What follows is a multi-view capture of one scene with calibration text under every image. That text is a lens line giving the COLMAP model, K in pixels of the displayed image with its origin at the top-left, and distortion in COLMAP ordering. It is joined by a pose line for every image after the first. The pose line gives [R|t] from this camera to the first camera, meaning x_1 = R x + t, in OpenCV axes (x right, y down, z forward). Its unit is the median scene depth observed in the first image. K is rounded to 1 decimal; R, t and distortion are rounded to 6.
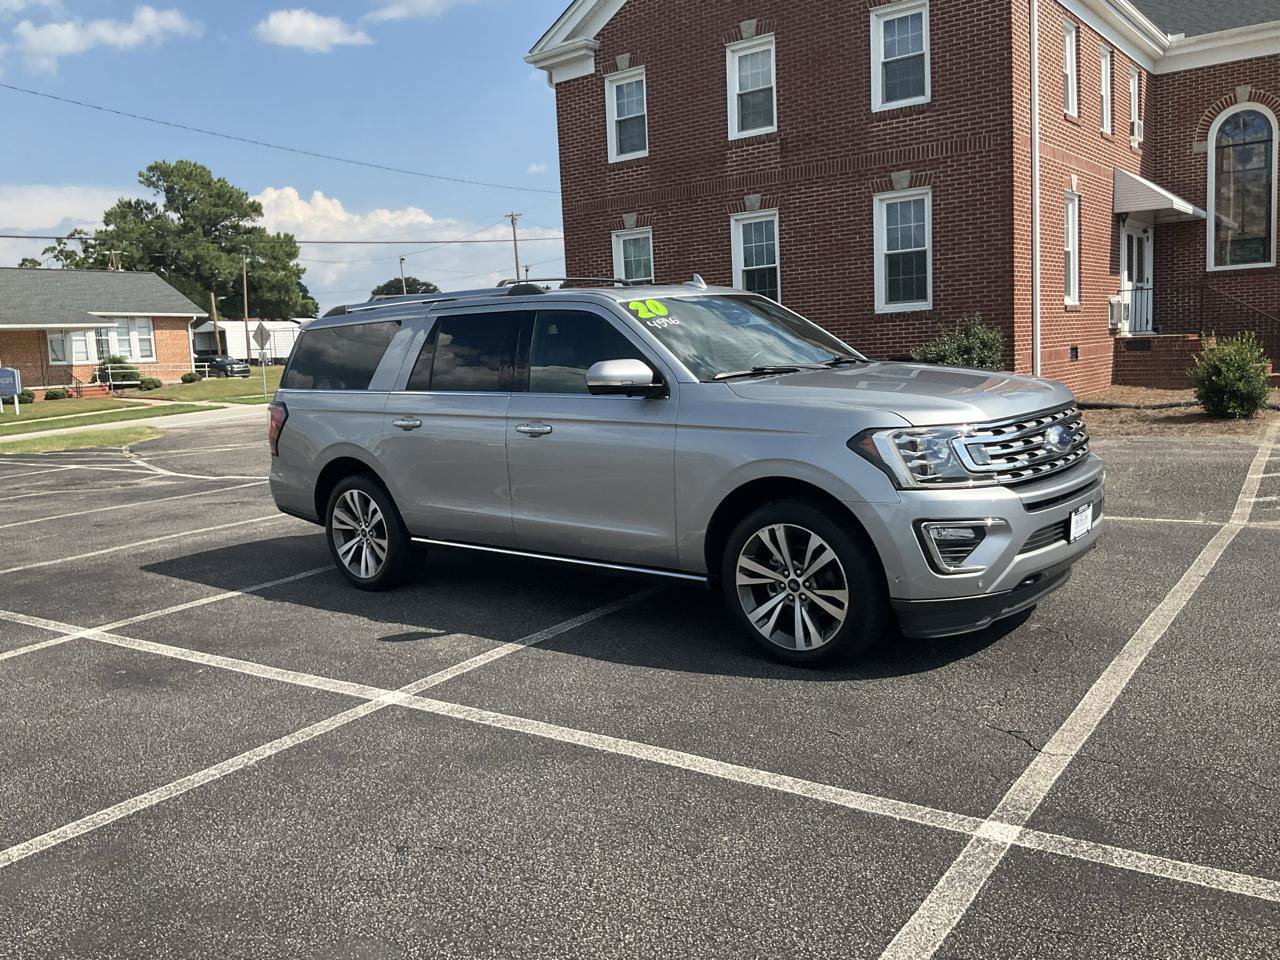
lens RADIAL K [[1055.3, 0, 641.1], [0, 1055.3, 470.9], [0, 0, 1]] dist [0.091041, -0.169678]
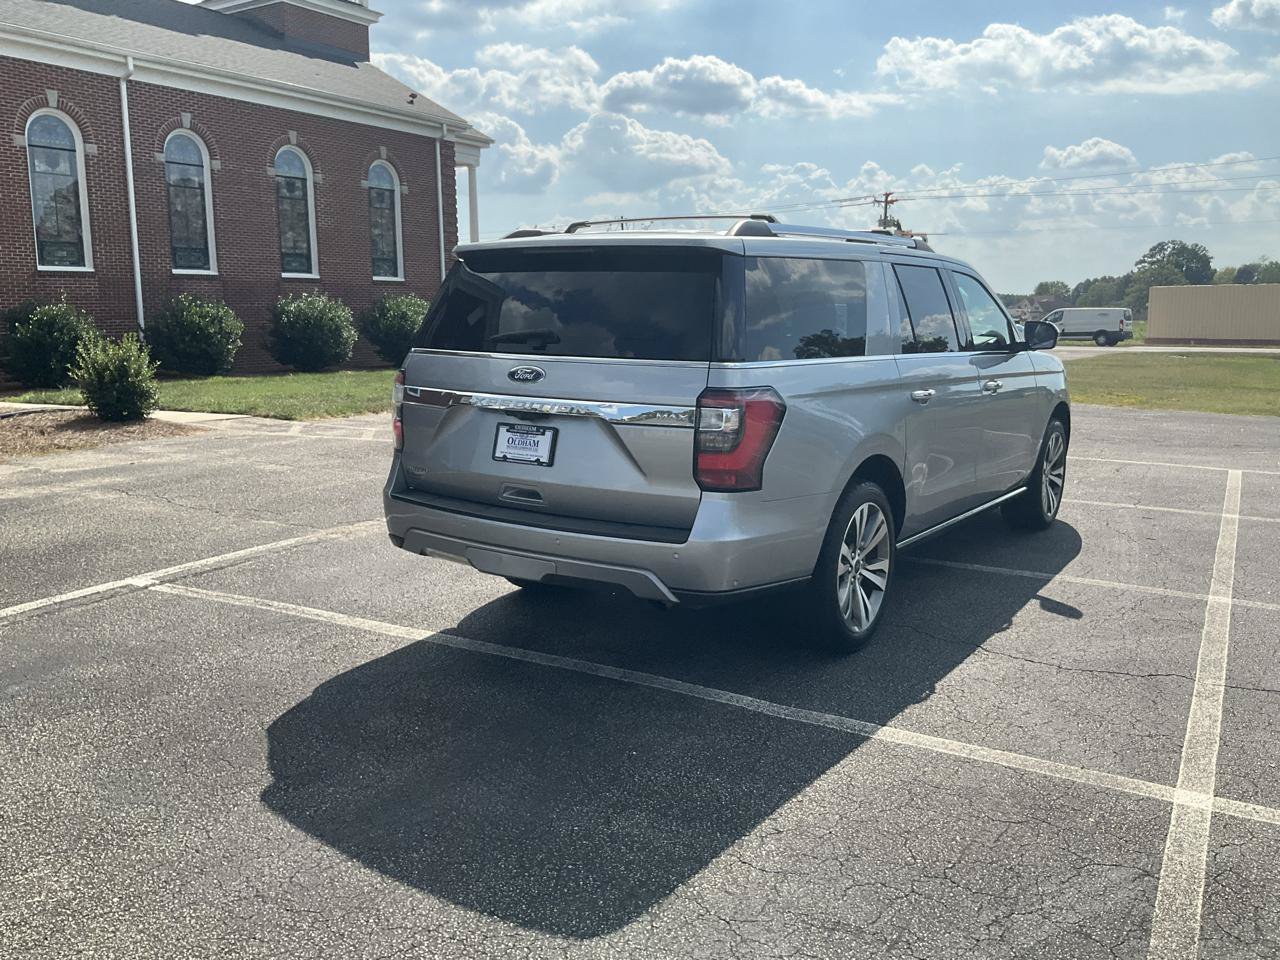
lens RADIAL K [[1063.4, 0, 635.7], [0, 1063.4, 482.6], [0, 0, 1]] dist [0.092263, -0.194166]
pose [[-0.099394, -0.104215, 0.989576, -0.402058], [0.125606, 0.985231, 0.116374, -0.040529], [-0.987089, 0.135863, -0.084836, 0.518164]]
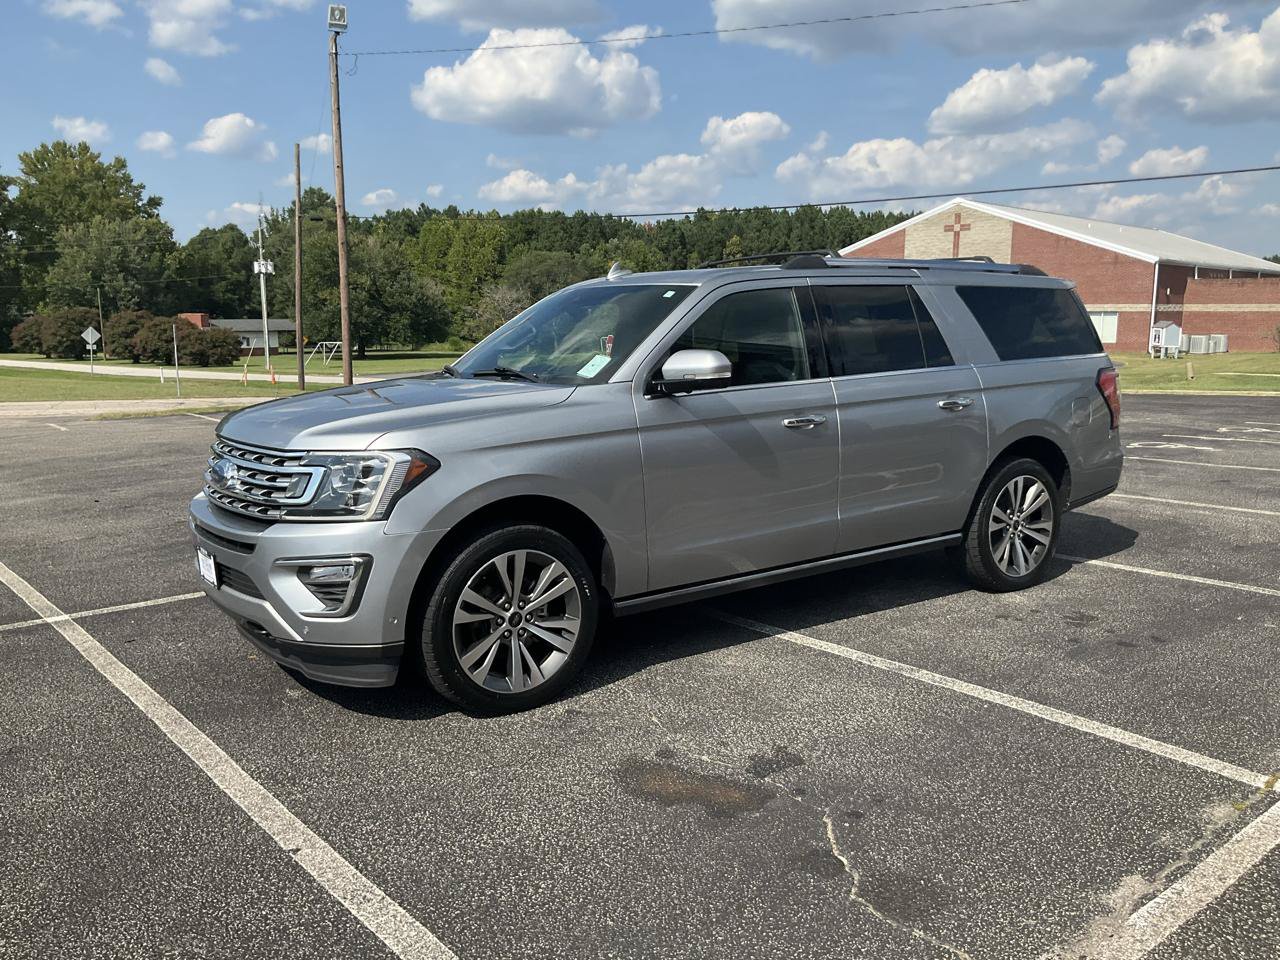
lens RADIAL K [[1055.9, 0, 641.9], [0, 1055.9, 500.4], [0, 0, 1]] dist [0.079636, -0.141209]
pose [[-0.251640, 0.221787, -0.942066, 0.357327], [-0.093315, 0.963293, 0.251710, -0.082999], [0.963312, 0.151249, -0.221707, 0.474271]]
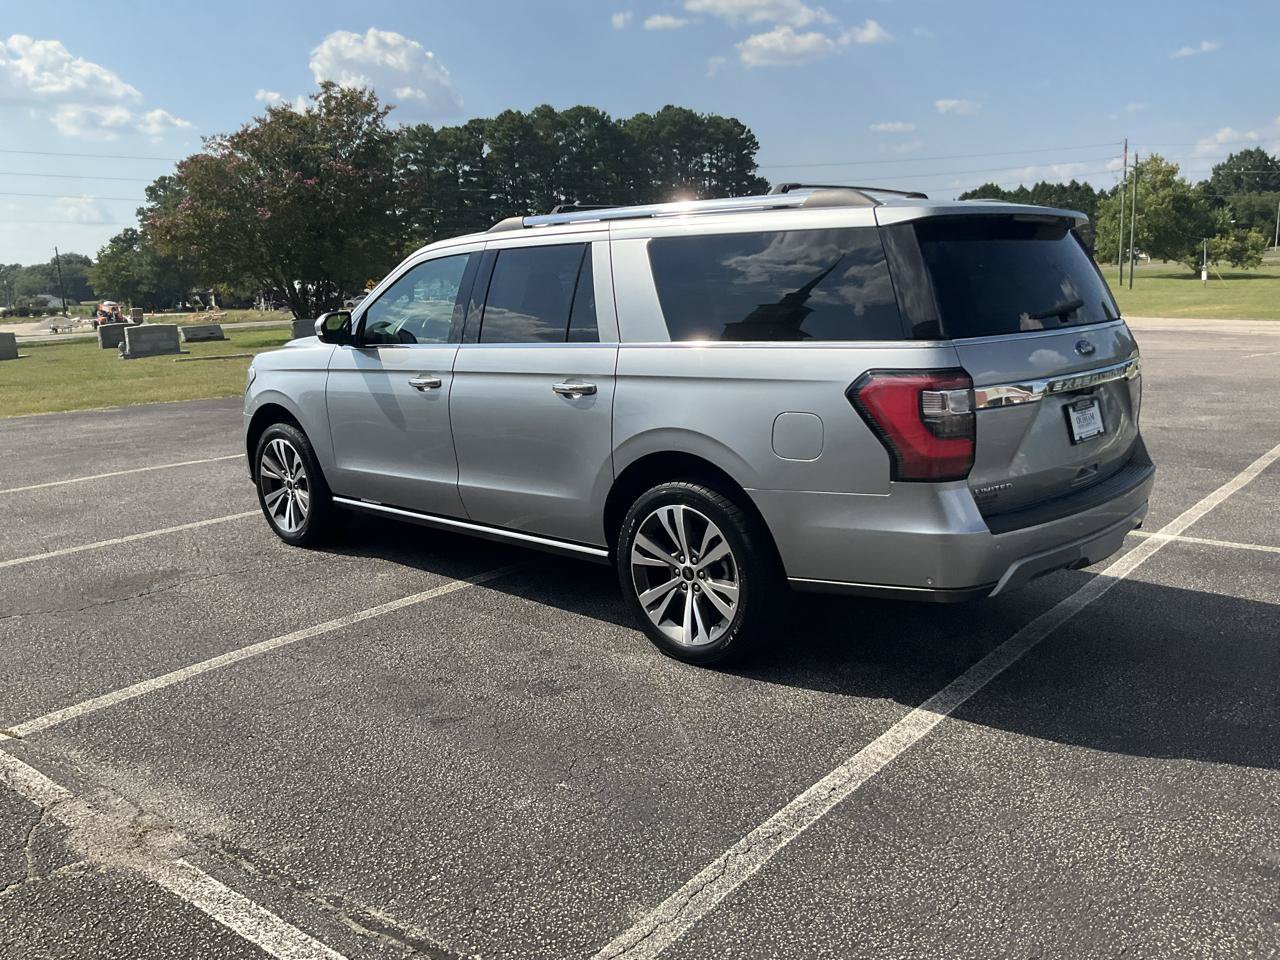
lens RADIAL K [[1056.4, 0, 640.0], [0, 1056.4, 480.0], [0, 0, 1]] dist [0.087034, -0.168843]
pose [[-0.993331, 0.080757, 0.082297, -0.049806], [0.102267, 0.946731, 0.305354, -0.097711], [-0.053254, 0.311734, -0.948676, 0.773743]]
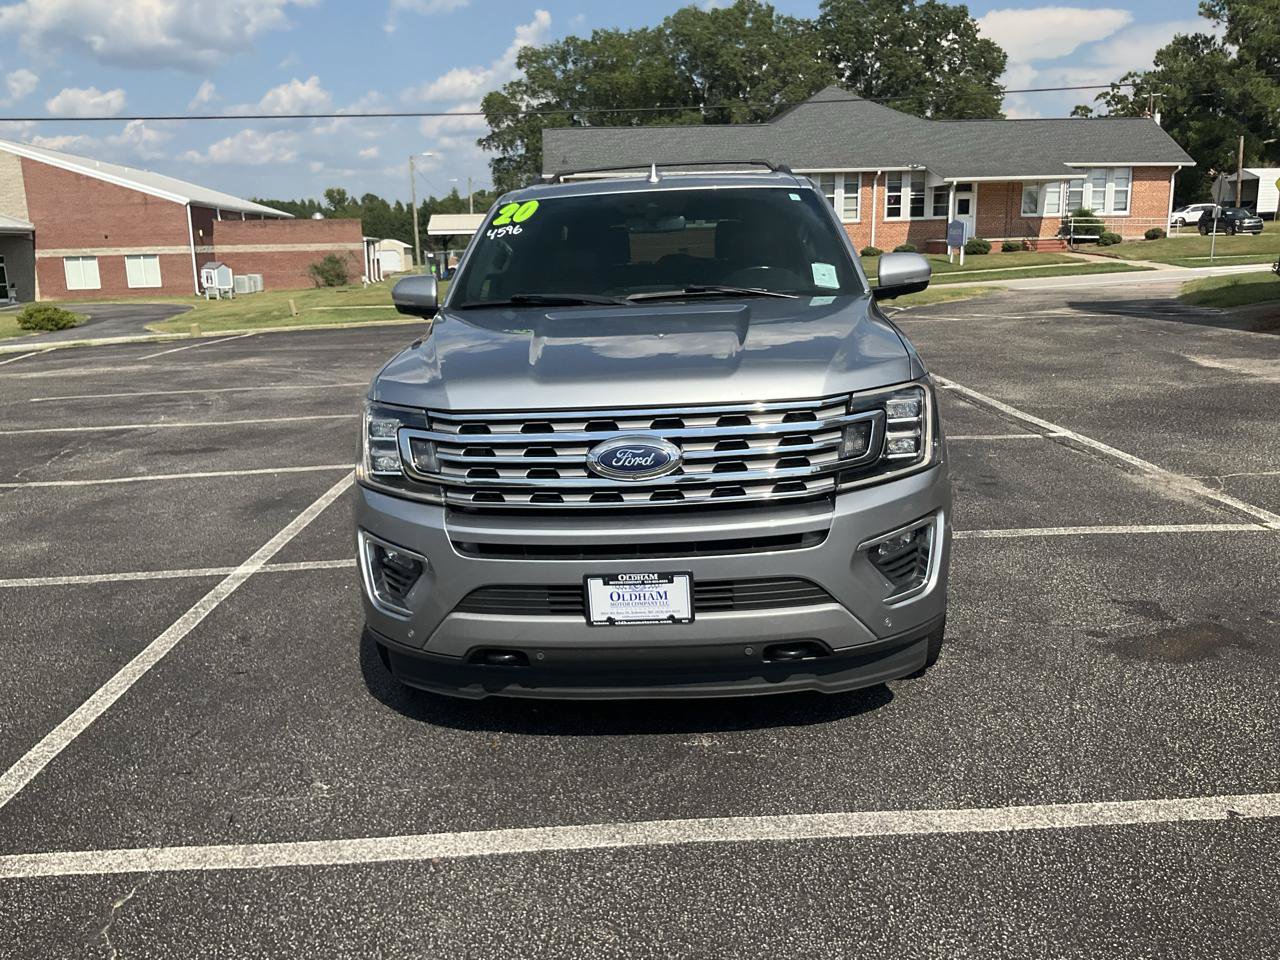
lens RADIAL K [[1086.0, 0, 640.0], [0, 1086.0, 480.0], [0, 0, 1]] dist [0.015906, -0.042909]
pose [[0.600614, 0.208021, -0.772004, 0.267635], [-0.096296, 0.977353, 0.188436, -0.041279], [0.793719, -0.038836, 0.607044, 0.192162]]
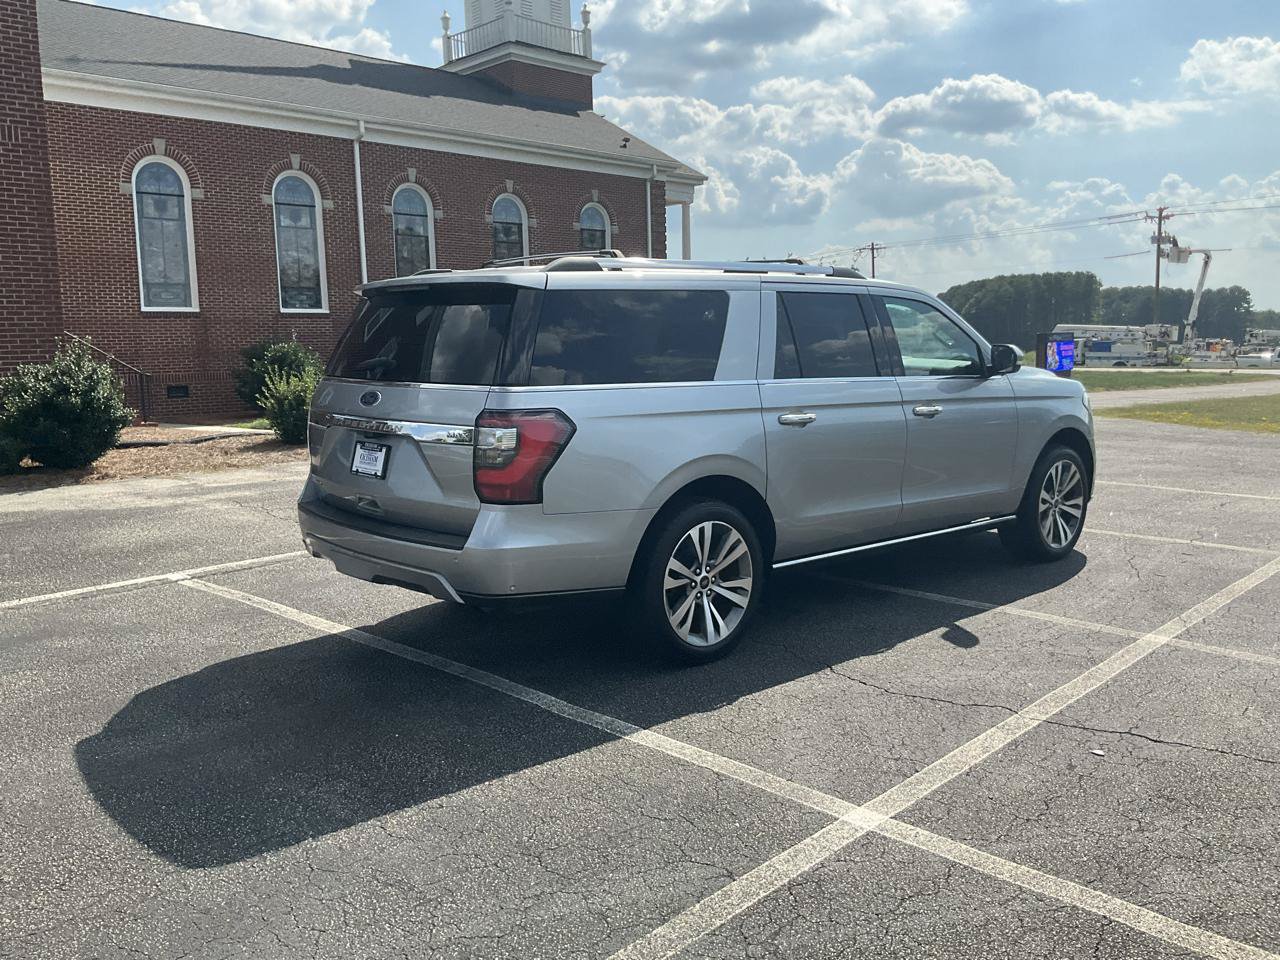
lens RADIAL K [[1063.4, 0, 635.7], [0, 1063.4, 482.6], [0, 0, 1]] dist [0.092263, -0.194166]
pose [[0.149124, -0.076134, 0.985883, -0.421562], [0.127294, 0.990214, 0.057214, -0.023866], [-0.980591, 0.116965, 0.157356, 0.401617]]
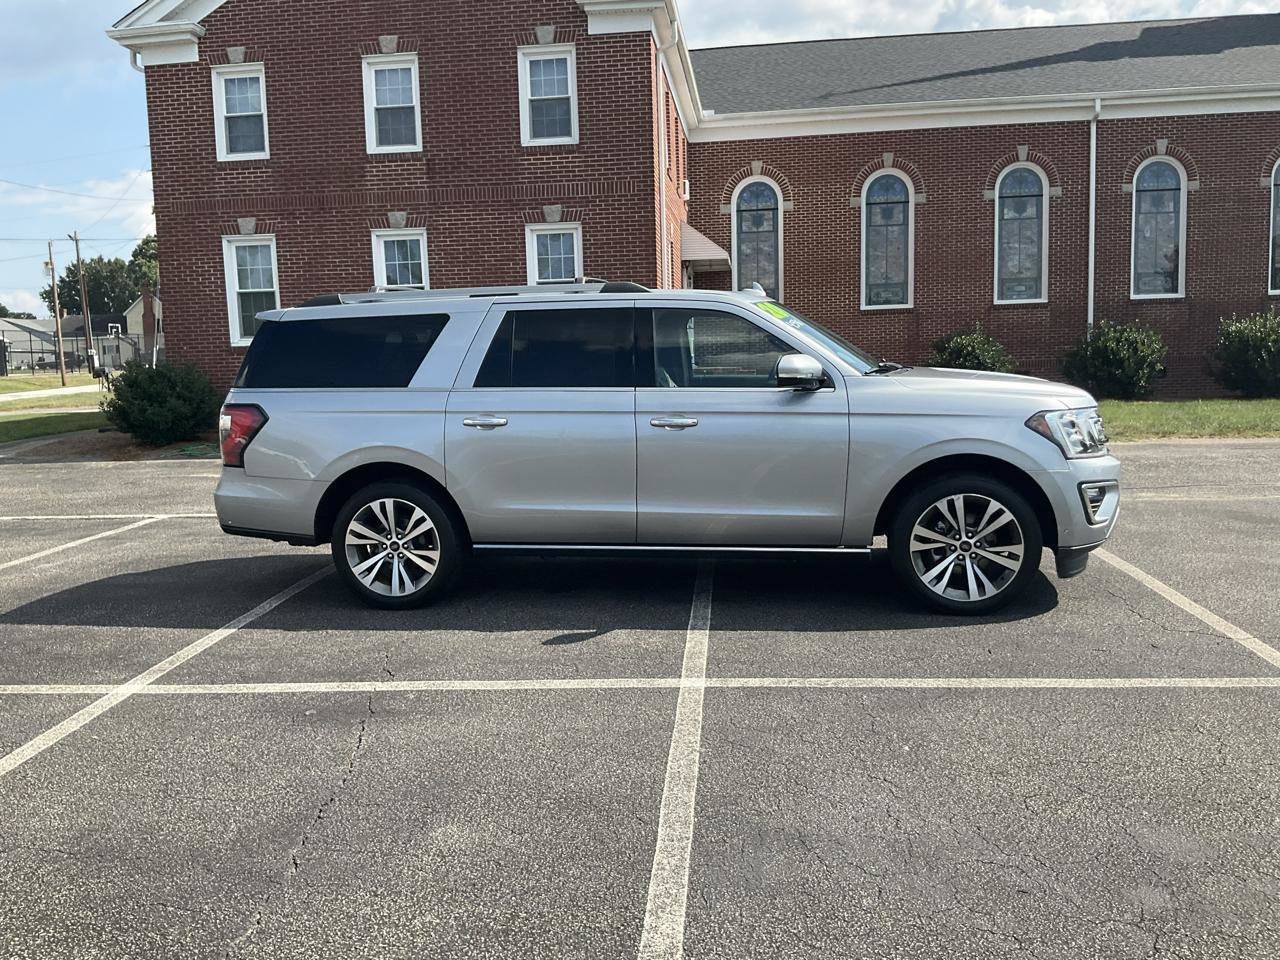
lens RADIAL K [[1063.4, 0, 635.7], [0, 1063.4, 482.6], [0, 0, 1]] dist [0.092263, -0.194166]
pose [[0.858171, -0.034072, 0.512233, -0.238663], [0.045218, 0.998934, -0.009311, 0.009582], [-0.511369, 0.031153, 0.858796, 0.048122]]
